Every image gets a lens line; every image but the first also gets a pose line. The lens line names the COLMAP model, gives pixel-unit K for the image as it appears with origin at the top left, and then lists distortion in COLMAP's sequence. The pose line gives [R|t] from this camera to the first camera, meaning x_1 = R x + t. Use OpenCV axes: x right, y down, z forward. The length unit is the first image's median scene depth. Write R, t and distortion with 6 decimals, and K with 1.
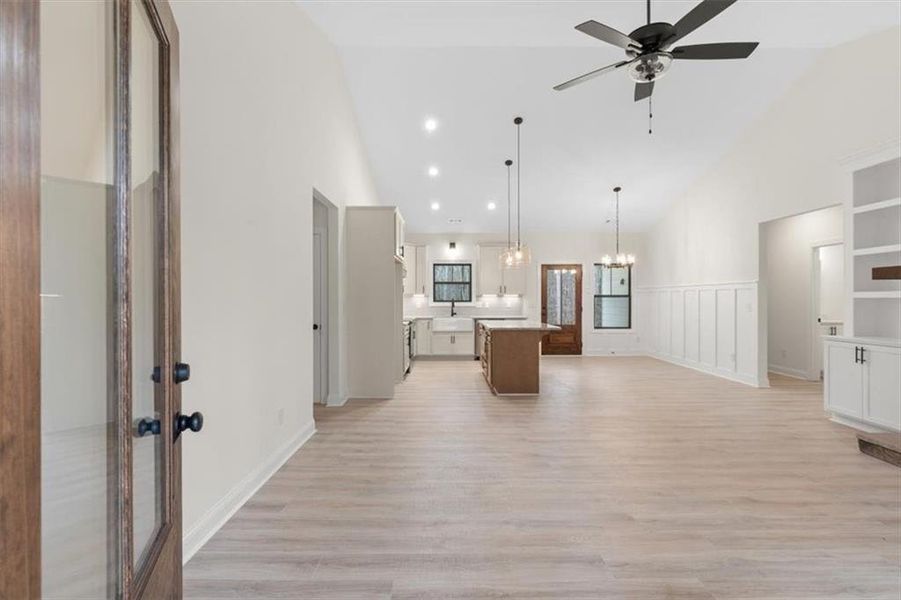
lens RADIAL K [[410.7, 0, 445.4], [0, 410.7, 301.1], [0, 0, 1]] dist [-0.015414, 0.004885]
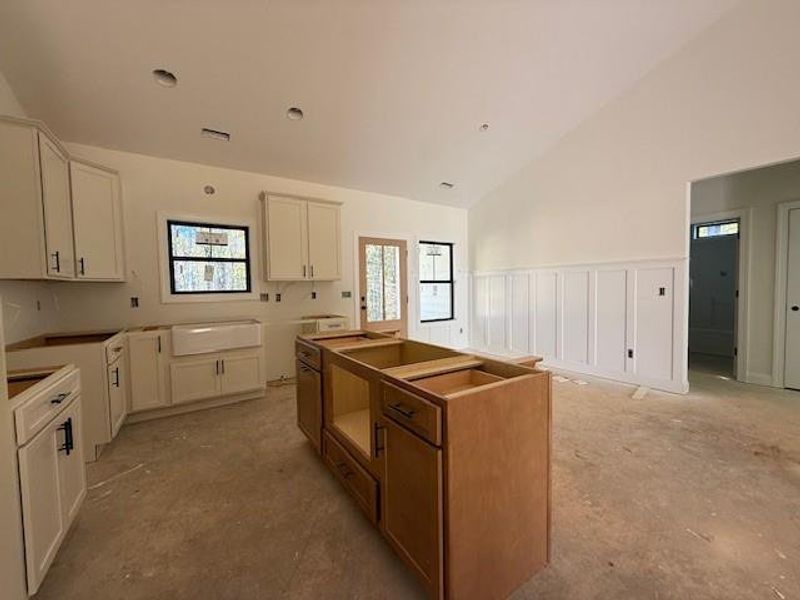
lens RADIAL K [[320.6, 0, 400.6], [0, 320.6, 302.9], [0, 0, 1]] dist [-0.002534, -0.000572]
pose [[0.828841, -0.039480, 0.558090, -0.021396], [0.023560, 0.999085, 0.035686, 0.007409], [-0.558988, -0.016430, 0.829013, 0.738992]]
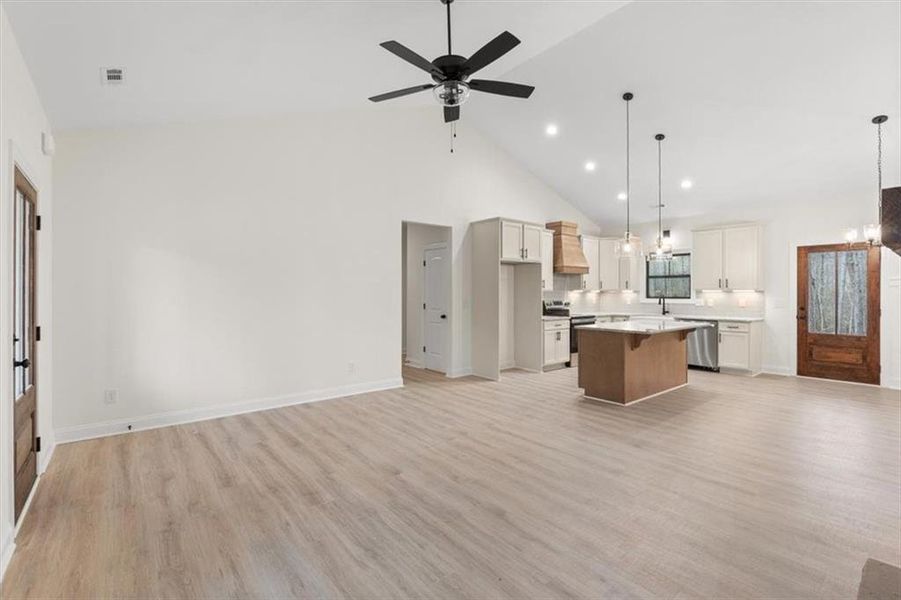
lens RADIAL K [[410.7, 0, 442.1], [0, 410.7, 297.9], [0, 0, 1]] dist [-0.015414, 0.004885]
pose [[0.620852, 0.011106, -0.783849, 0.588291], [-0.002500, 0.999923, 0.012188, -0.012457], [0.783924, -0.005607, 0.620831, 0.123261]]
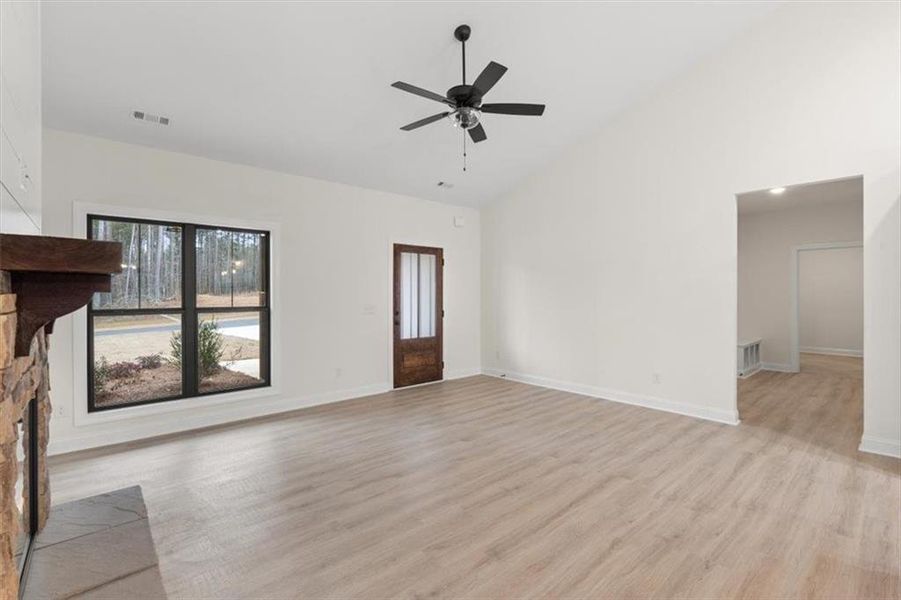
lens RADIAL K [[410.7, 0, 442.1], [0, 410.7, 296.1], [0, 0, 1]] dist [-0.015414, 0.004885]
pose [[-0.758237, 0.009917, -0.651904, 0.591087], [0.003279, 0.999930, 0.011398, -0.017215], [0.651971, 0.006505, -0.758216, 0.821424]]
